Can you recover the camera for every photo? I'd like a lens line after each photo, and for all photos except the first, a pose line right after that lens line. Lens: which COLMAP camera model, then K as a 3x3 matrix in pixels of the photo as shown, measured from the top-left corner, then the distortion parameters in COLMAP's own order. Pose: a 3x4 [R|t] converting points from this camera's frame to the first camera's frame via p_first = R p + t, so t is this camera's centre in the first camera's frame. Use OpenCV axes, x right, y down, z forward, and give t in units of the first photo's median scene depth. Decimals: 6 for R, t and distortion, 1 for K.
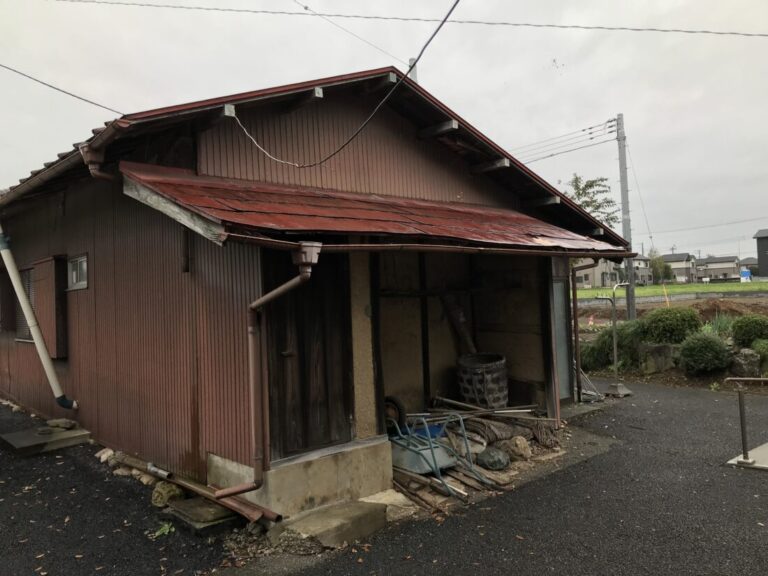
lens RADIAL K [[609.6, 0, 372.6], [0, 609.6, 283.5], [0, 0, 1]] dist [0.044952, -0.057309]
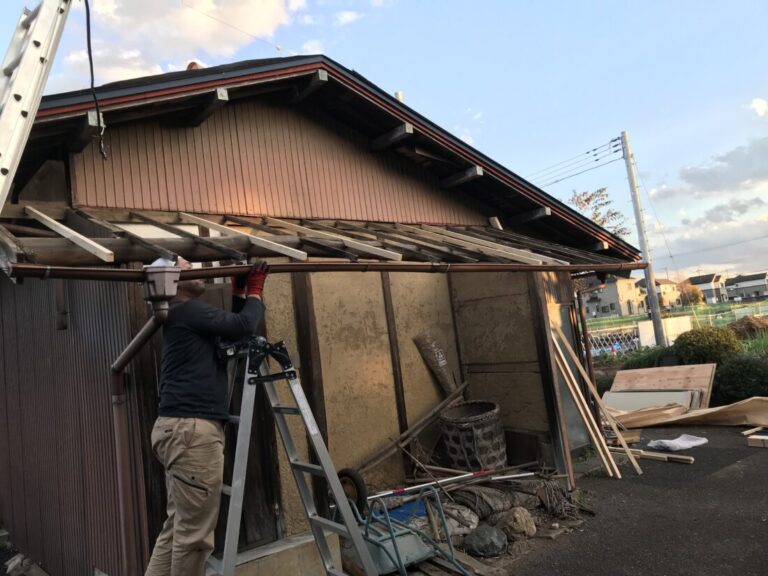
lens RADIAL K [[634.8, 0, 384.0], [0, 634.8, 288.0], [0, 0, 1]] dist [0.001548, -0.005045]
pose [[0.996140, -0.087335, -0.008820, 0.090567], [0.086388, 0.993206, -0.077967, 0.020394], [0.015569, 0.076904, 0.996917, 0.158086]]
